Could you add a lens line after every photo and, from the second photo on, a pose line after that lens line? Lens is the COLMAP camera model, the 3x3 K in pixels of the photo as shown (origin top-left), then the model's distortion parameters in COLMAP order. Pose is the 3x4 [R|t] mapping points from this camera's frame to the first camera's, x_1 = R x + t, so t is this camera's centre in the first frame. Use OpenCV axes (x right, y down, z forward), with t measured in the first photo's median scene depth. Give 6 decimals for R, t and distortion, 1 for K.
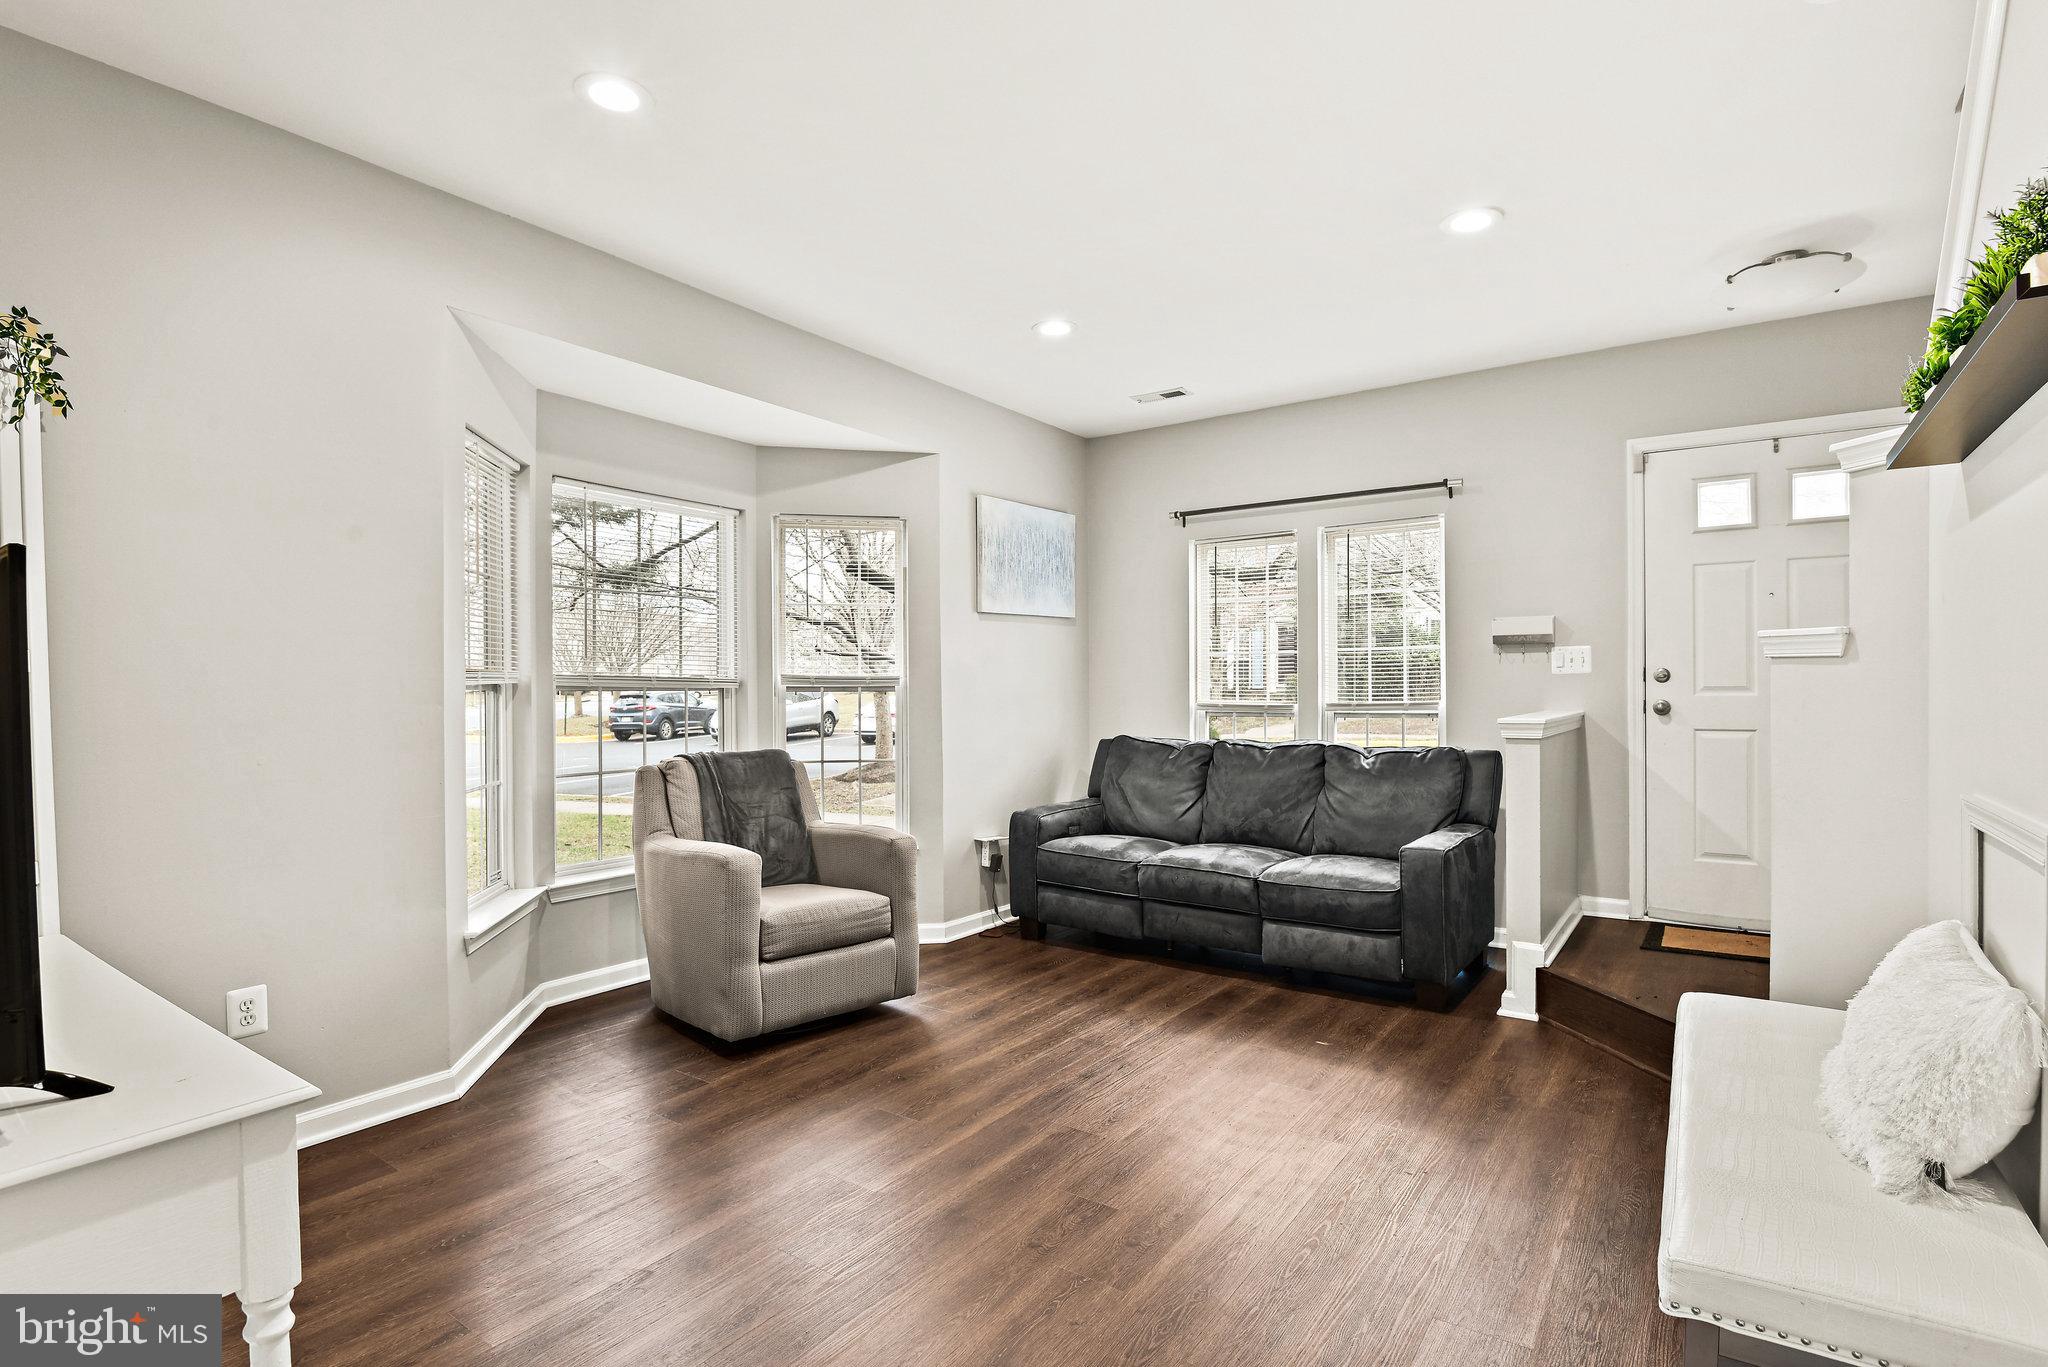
lens RADIAL K [[992.7, 0, 1033.6], [0, 992.7, 683.3], [0, 0, 1]] dist [-0.009281, -0.008437]
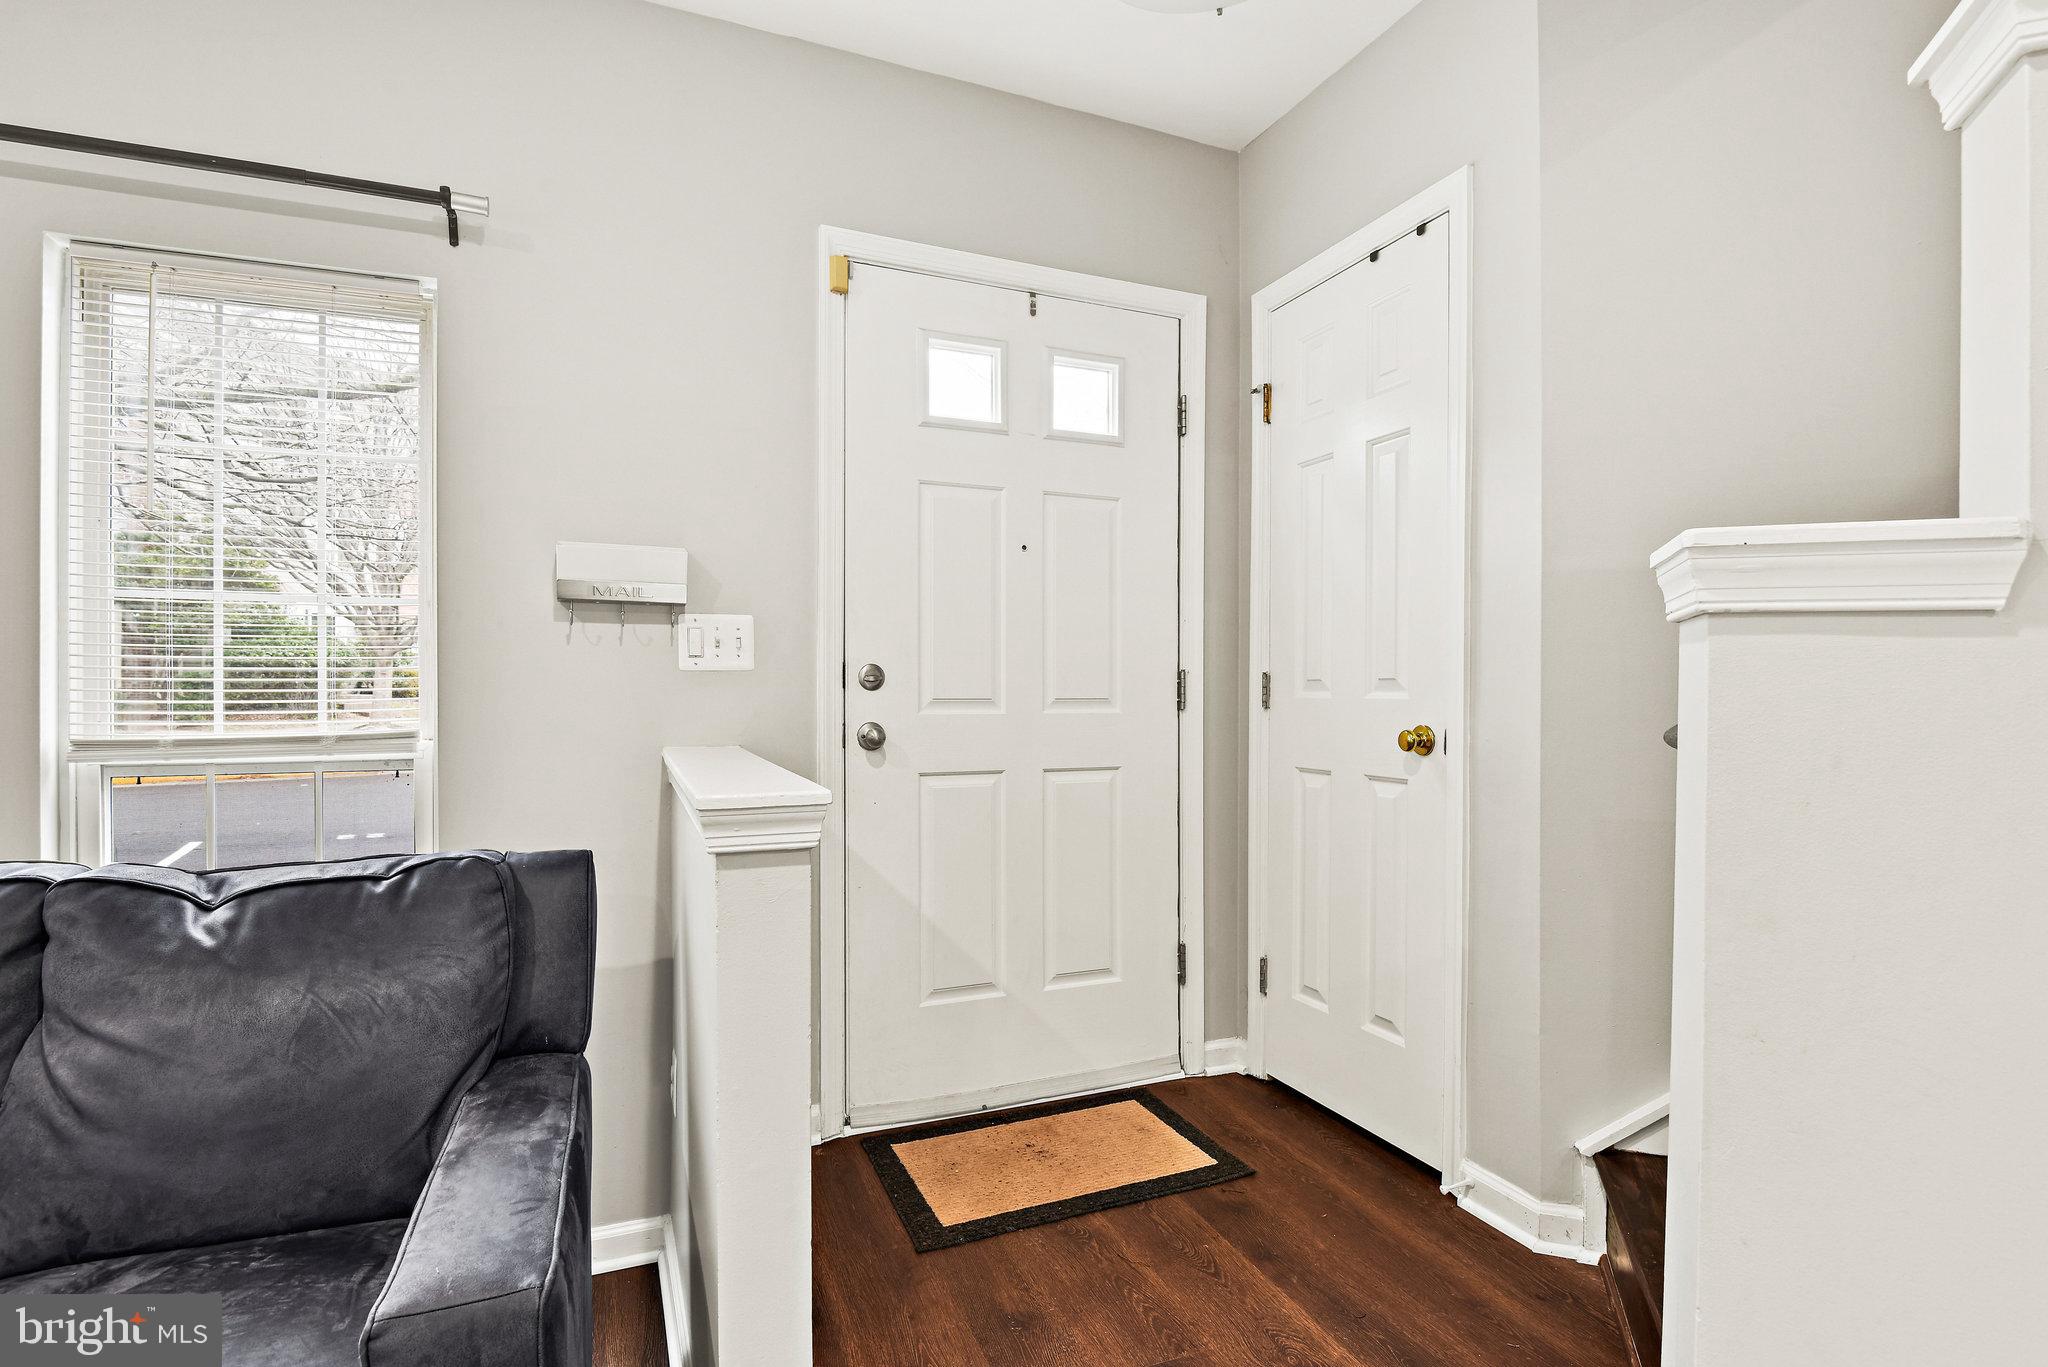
lens RADIAL K [[992.7, 0, 1030.3], [0, 992.7, 708.9], [0, 0, 1]] dist [-0.009281, -0.008437]
pose [[0.526553, -0.004221, 0.850132, 0.212908], [-0.007416, 0.999927, 0.009557, 0.003524], [-0.850110, -0.011337, 0.526483, 0.624378]]
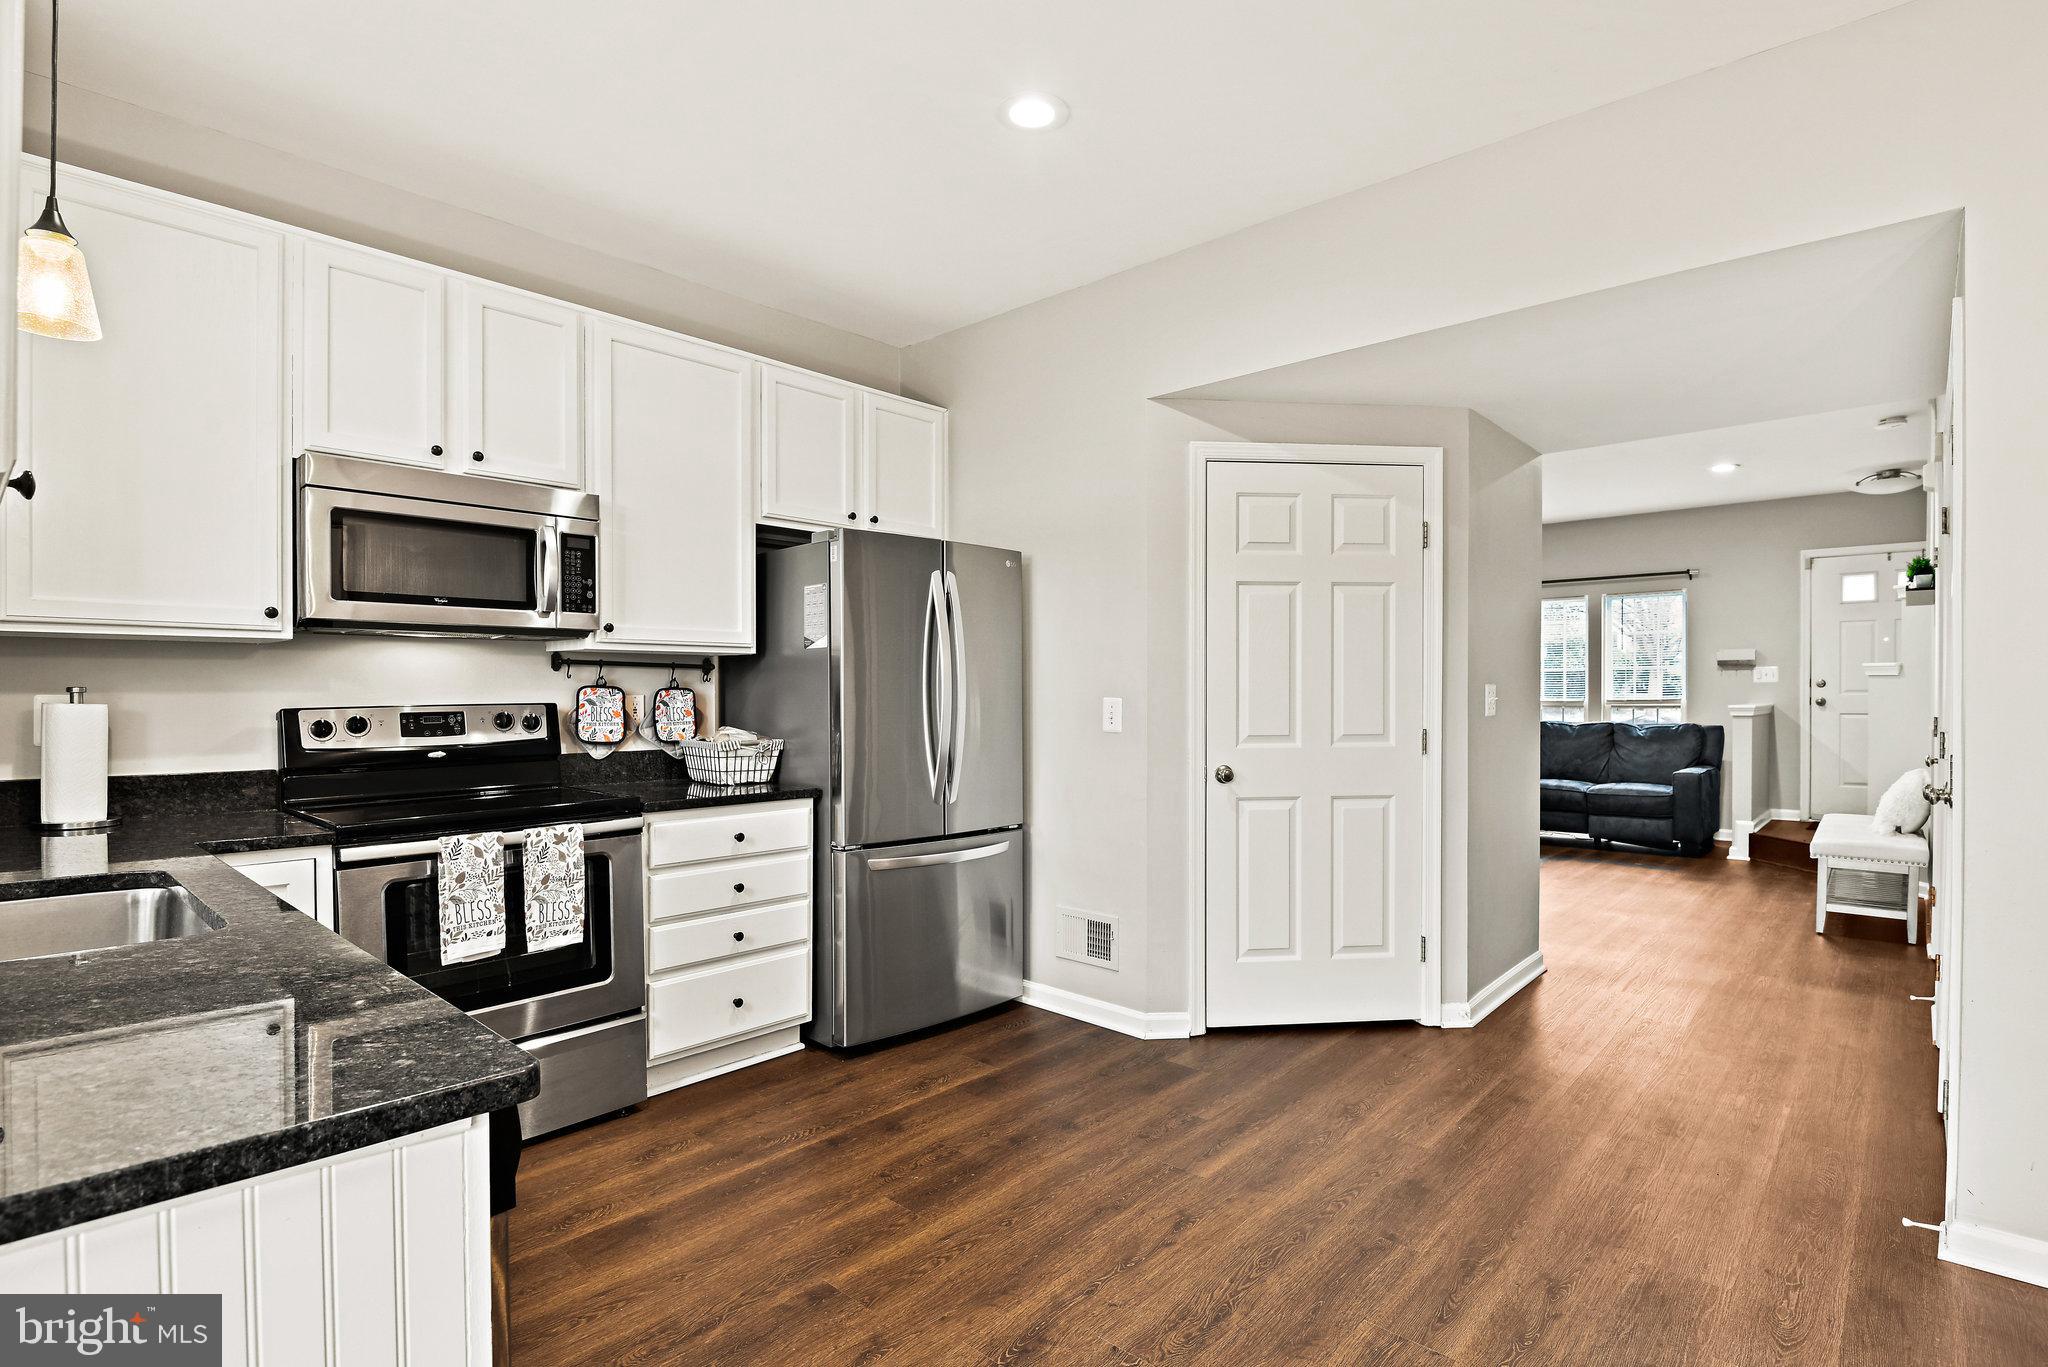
lens RADIAL K [[992.7, 0, 1030.1], [0, 992.7, 704.3], [0, 0, 1]] dist [-0.009281, -0.008437]
pose [[0.992789, 0.000510, -0.119876, -0.559426], [0.000969, 0.999924, 0.012273, 0.006596], [0.119873, -0.012301, 0.992713, -0.919113]]
